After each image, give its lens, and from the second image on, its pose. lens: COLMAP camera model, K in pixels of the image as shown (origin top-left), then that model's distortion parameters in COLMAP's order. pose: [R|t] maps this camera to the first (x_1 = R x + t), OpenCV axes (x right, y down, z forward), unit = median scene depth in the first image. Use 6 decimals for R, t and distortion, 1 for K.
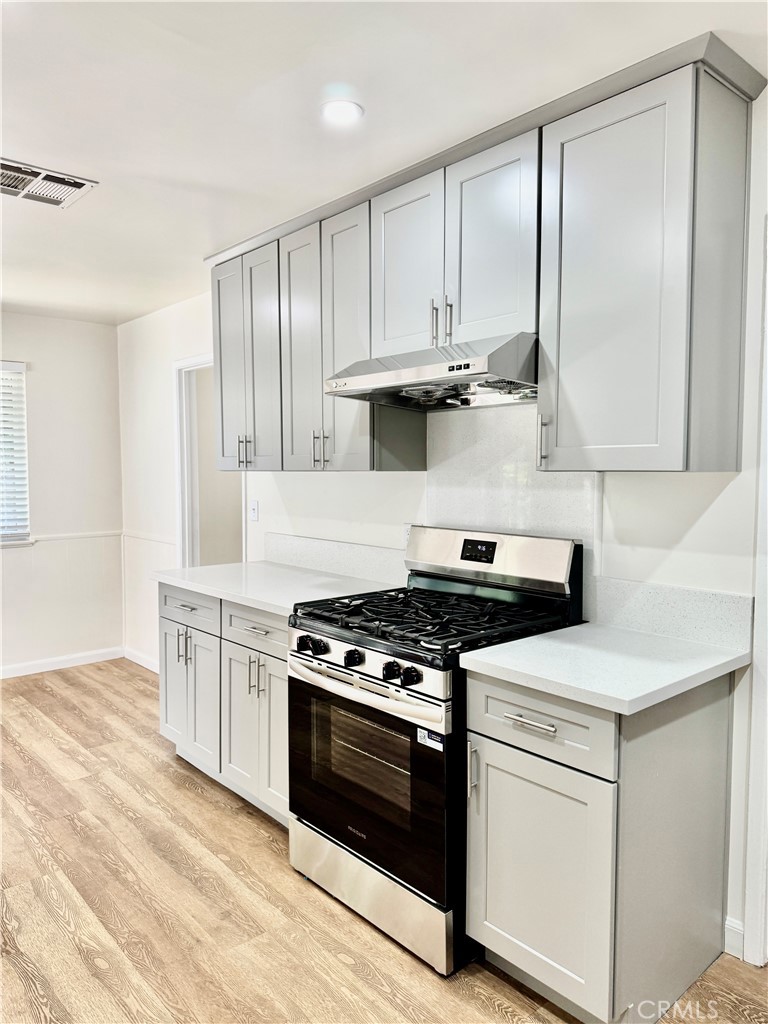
lens RADIAL K [[733.8, 0, 378.8], [0, 733.8, 510.3], [0, 0, 1]] dist [0.013552, -0.010639]
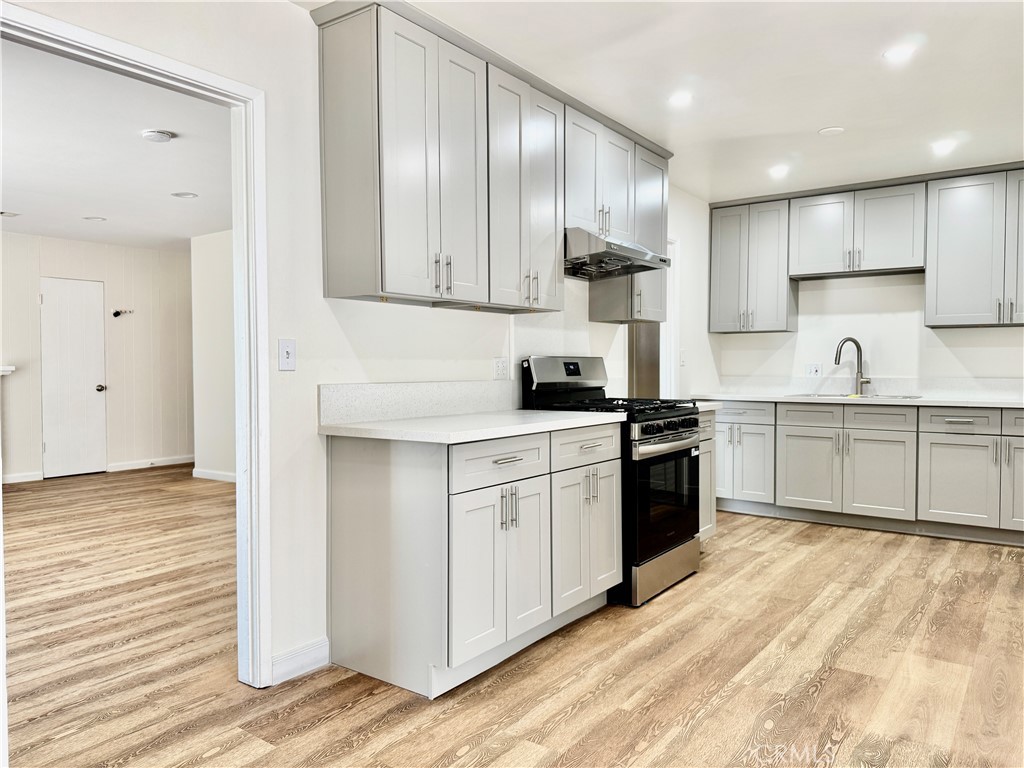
lens RADIAL K [[733.8, 0, 507.3], [0, 733.8, 386.4], [0, 0, 1]] dist [0.013552, -0.010639]
pose [[-0.227774, -0.024241, 0.973412, -1.202473], [0.061865, 0.997310, 0.039312, 0.021214], [-0.971747, 0.069174, -0.225661, 1.345942]]
